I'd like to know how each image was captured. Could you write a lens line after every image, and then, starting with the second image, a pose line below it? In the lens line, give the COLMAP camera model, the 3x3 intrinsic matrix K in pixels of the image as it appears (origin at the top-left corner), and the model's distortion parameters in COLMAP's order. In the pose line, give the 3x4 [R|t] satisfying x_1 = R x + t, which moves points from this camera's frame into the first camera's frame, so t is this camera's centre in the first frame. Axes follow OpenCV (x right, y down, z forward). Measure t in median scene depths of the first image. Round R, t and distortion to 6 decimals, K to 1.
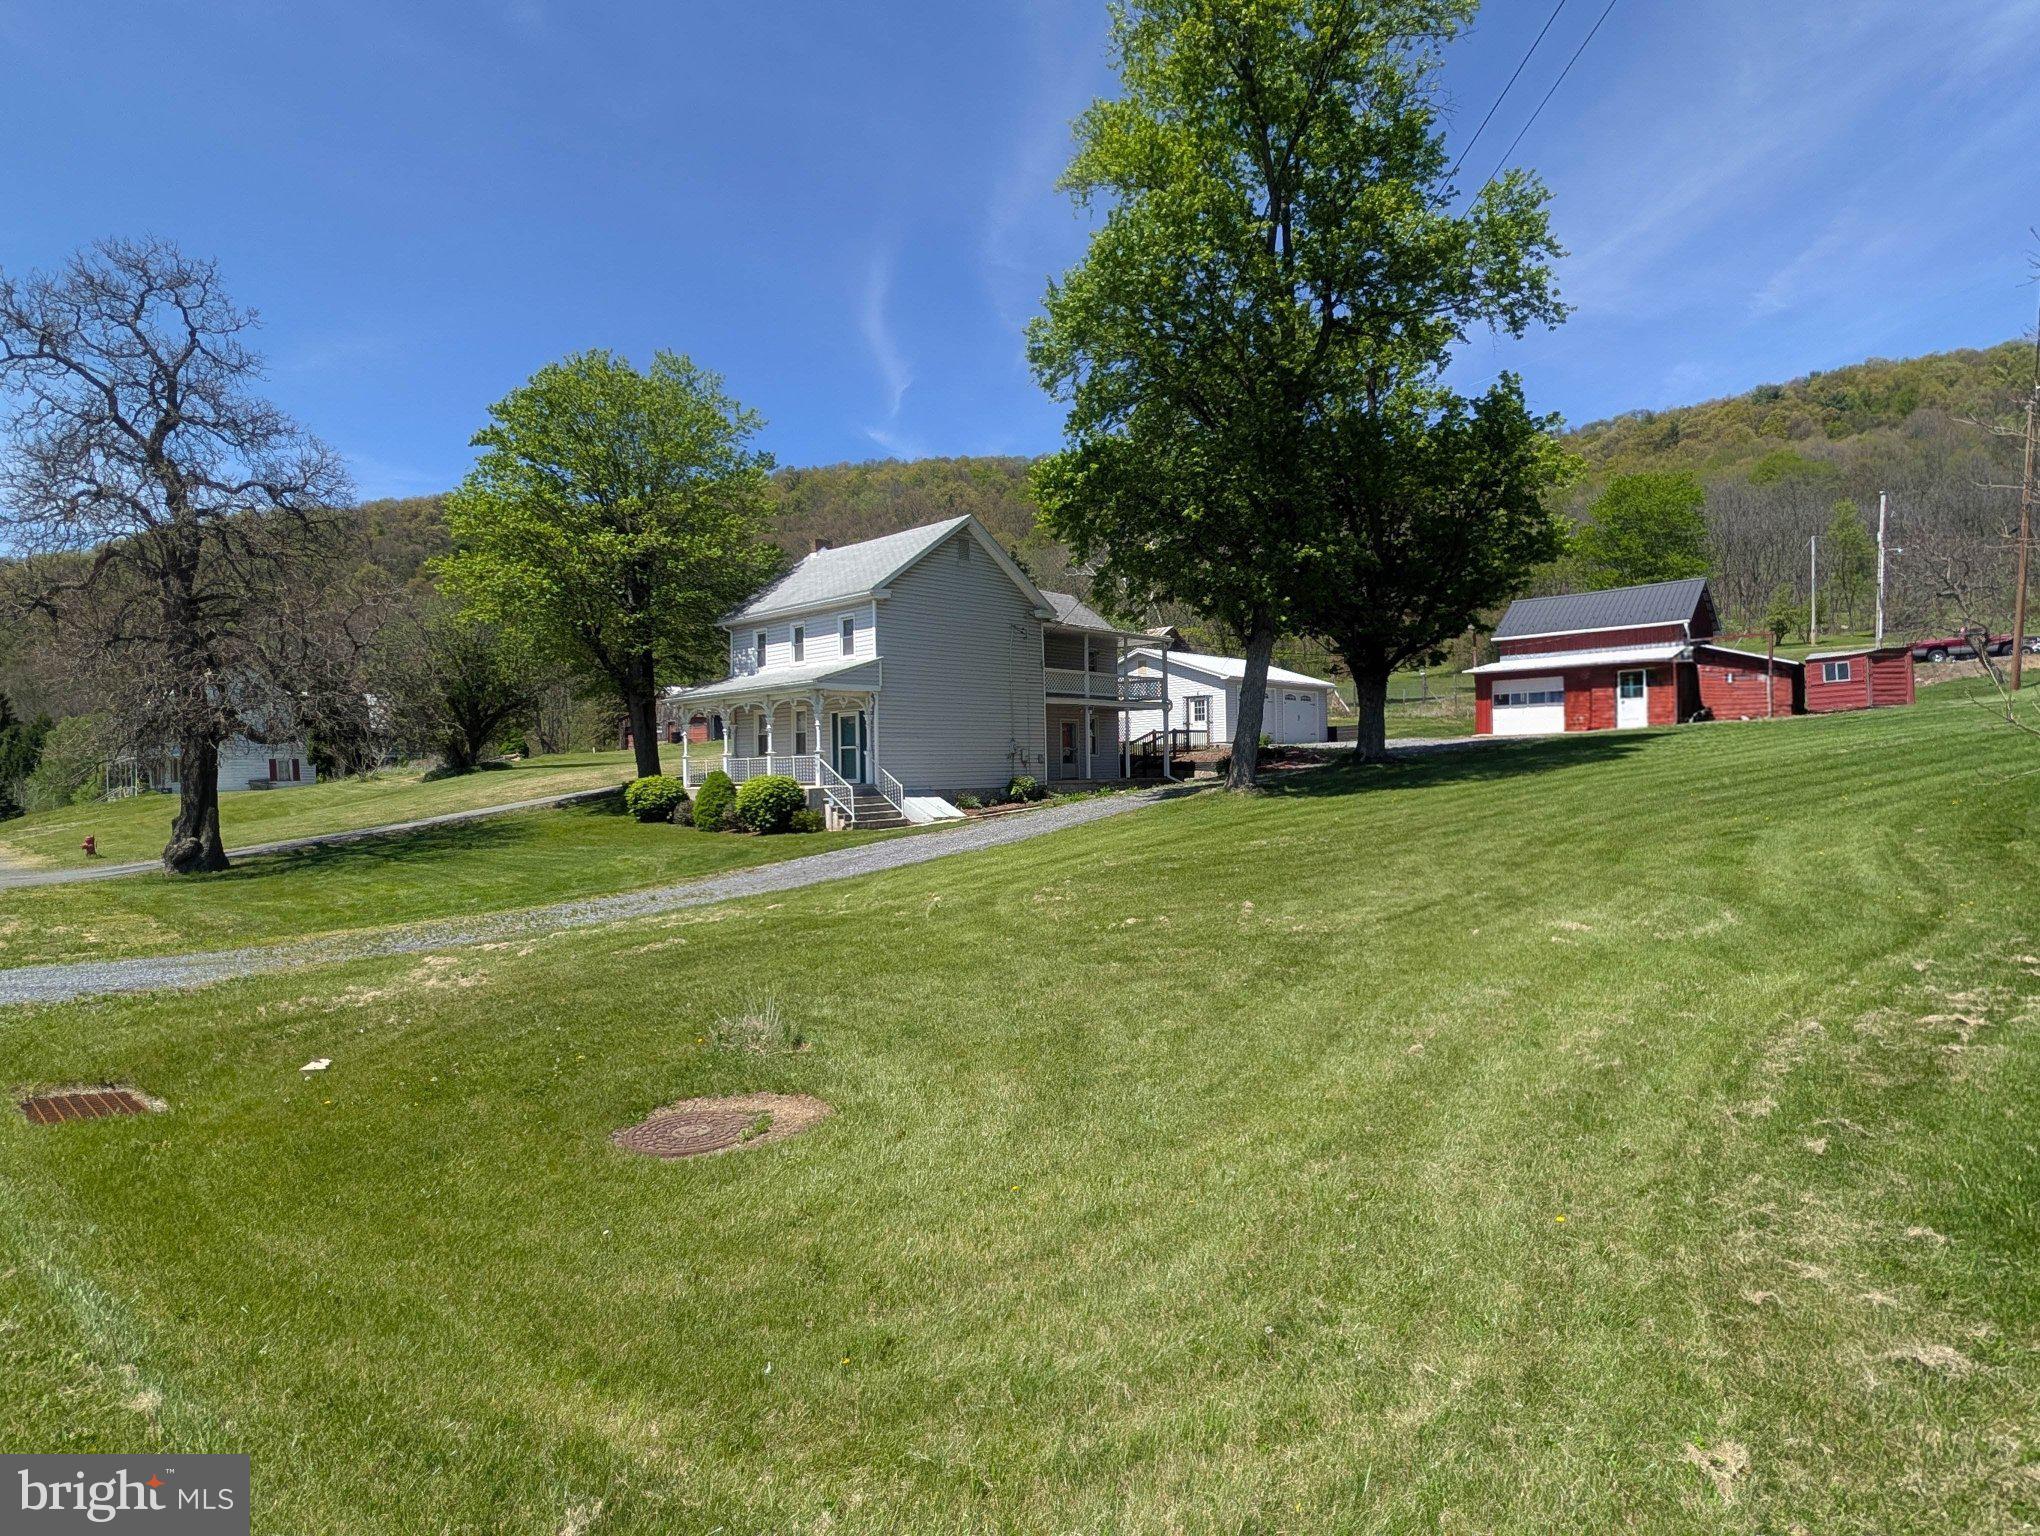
lens RADIAL K [[1258.2, 0, 1020.0], [0, 1258.2, 768.0], [0, 0, 1]] dist [0.004793, -0.000628]
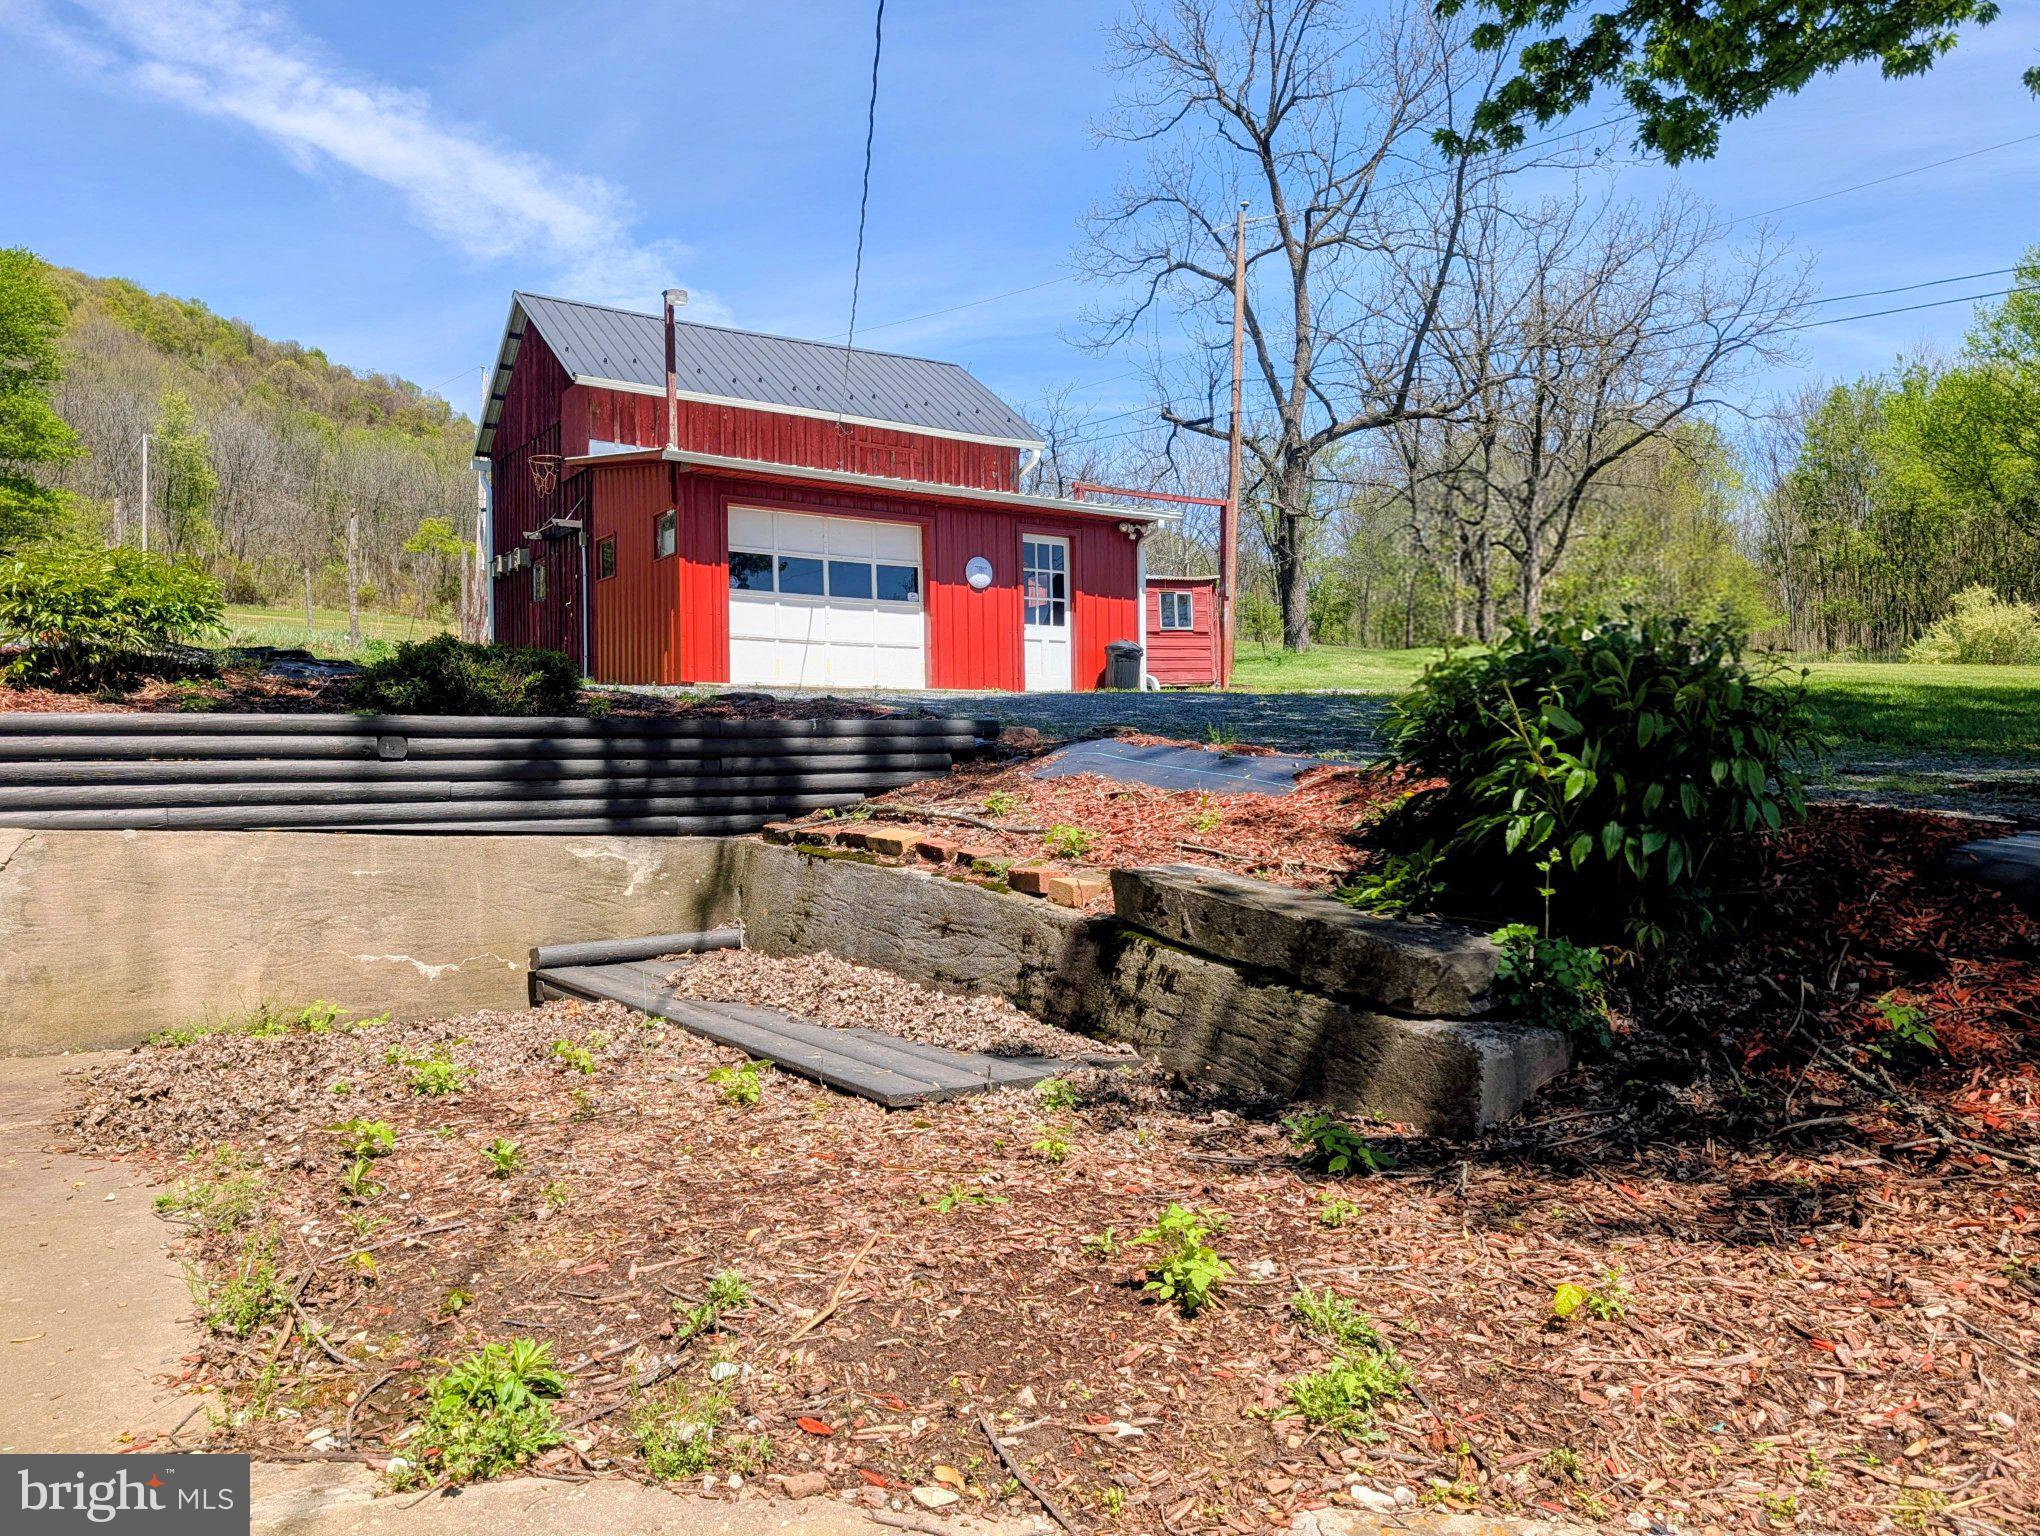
lens RADIAL K [[1477.0, 0, 1020.0], [0, 1477.0, 768.0], [0, 0, 1]] dist [0.042860, -0.034582]
pose [[0.255619, 0.024641, 0.966463, 0.081008], [-0.003809, 0.999693, -0.024481, 0.000203], [-0.966770, 0.002576, 0.255635, 1.077920]]
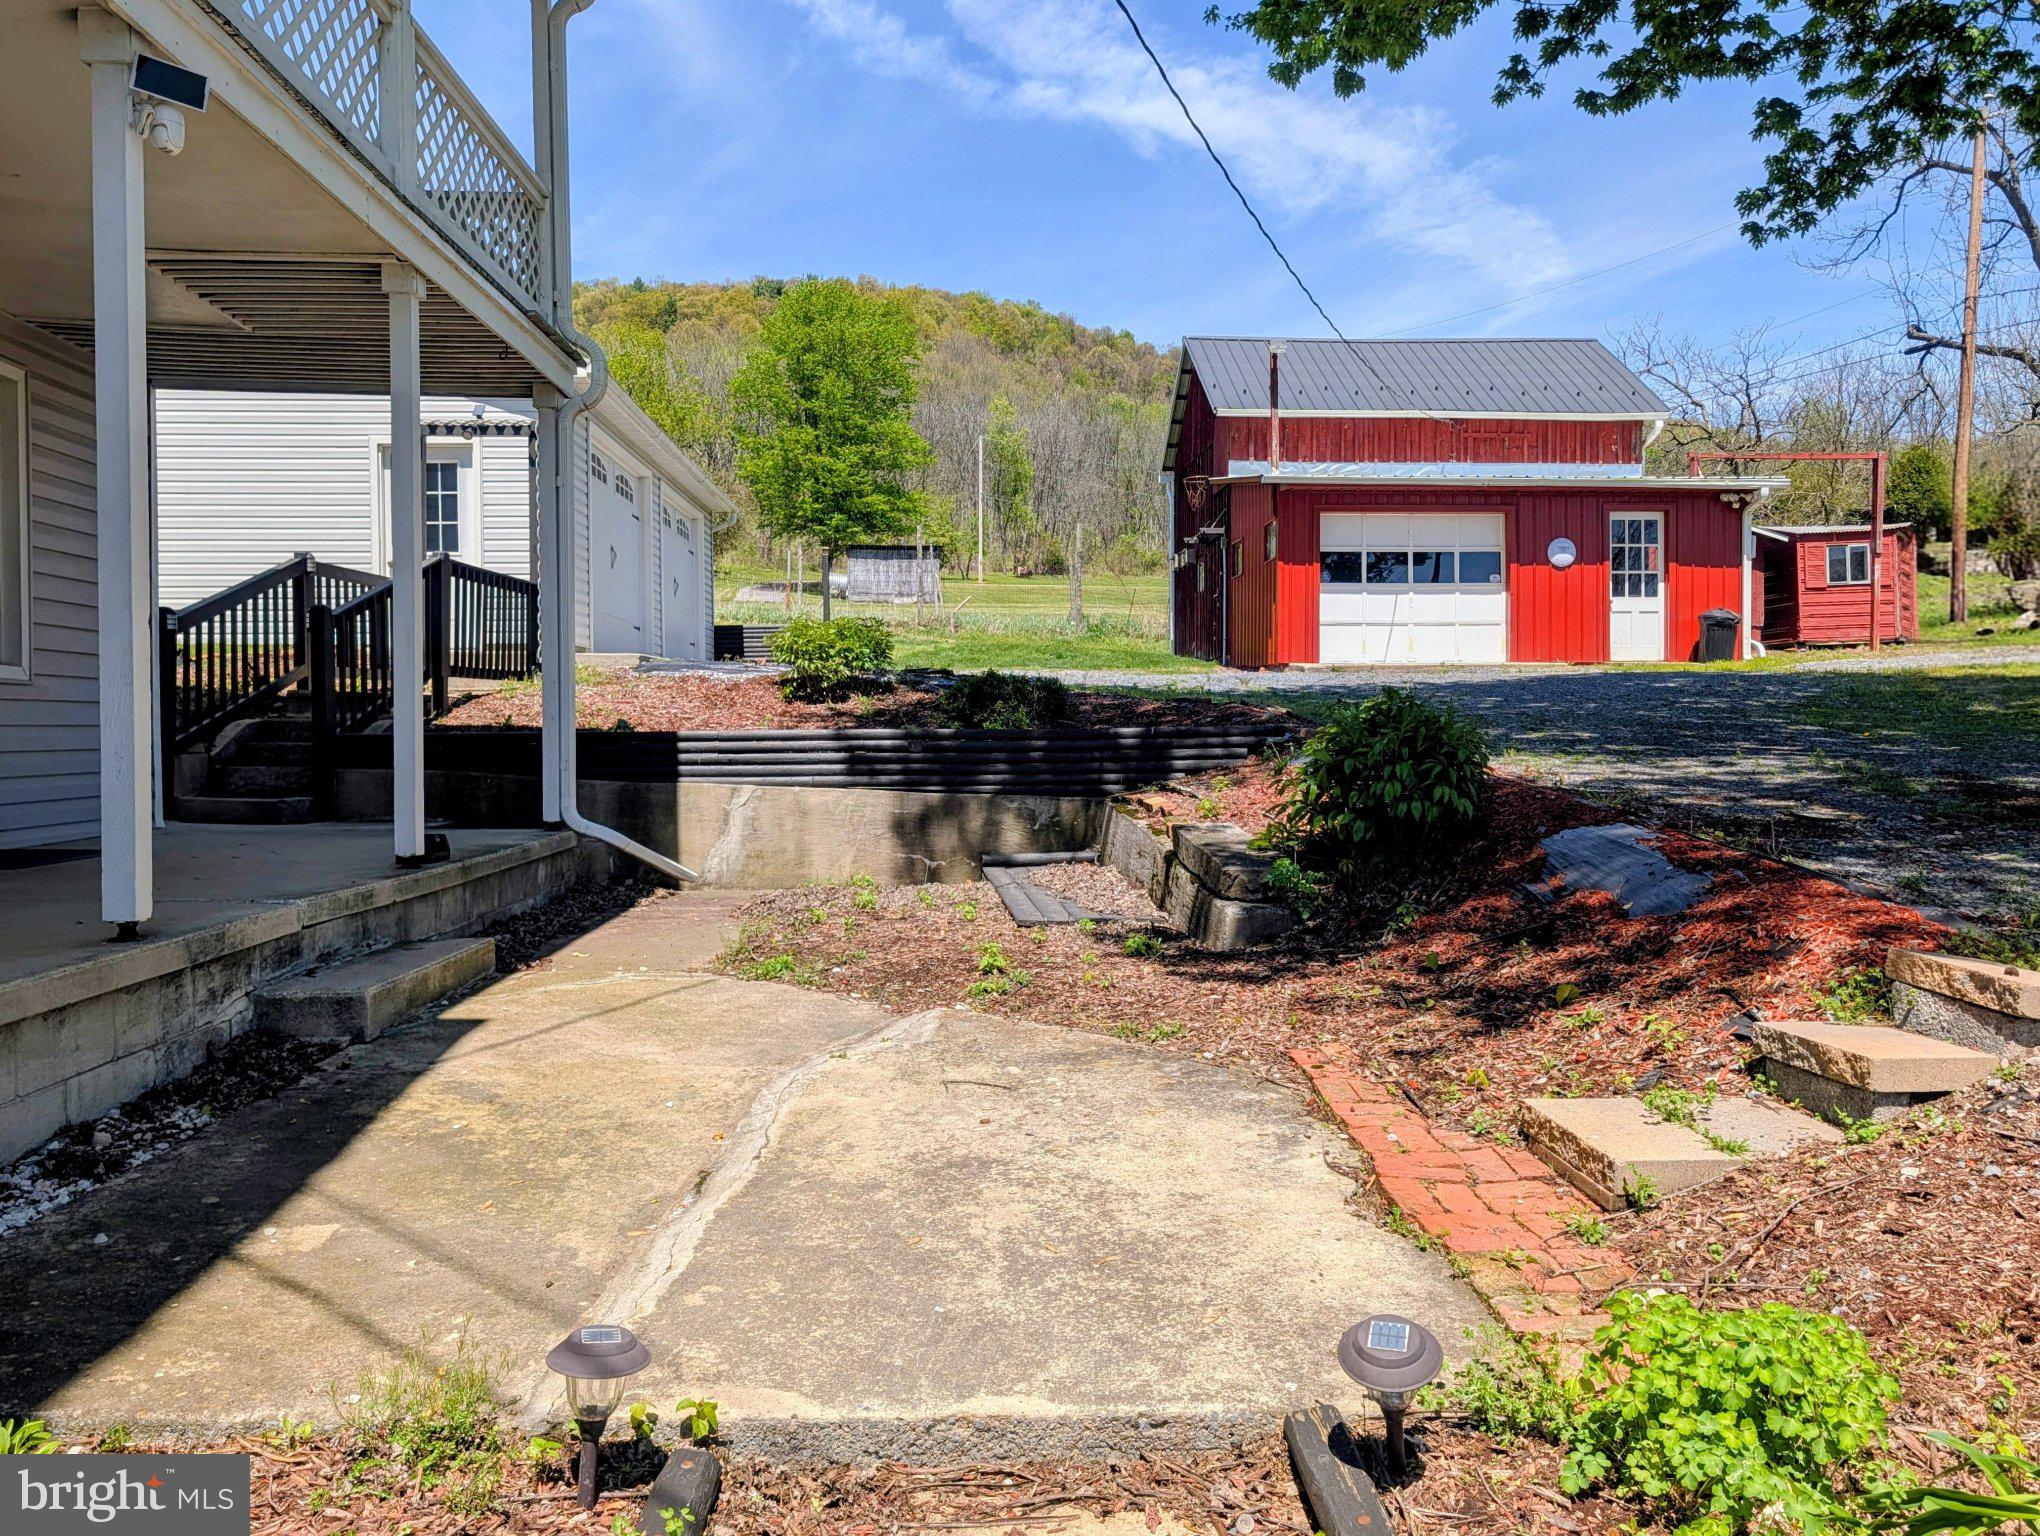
lens RADIAL K [[1477.0, 0, 1020.0], [0, 1477.0, 768.0], [0, 0, 1]] dist [0.042860, -0.034582]
pose [[0.696874, -0.002047, 0.717190, 0.029281], [-0.016907, 0.999671, 0.019281, -0.005792], [-0.716994, -0.025562, 0.696611, 0.982115]]
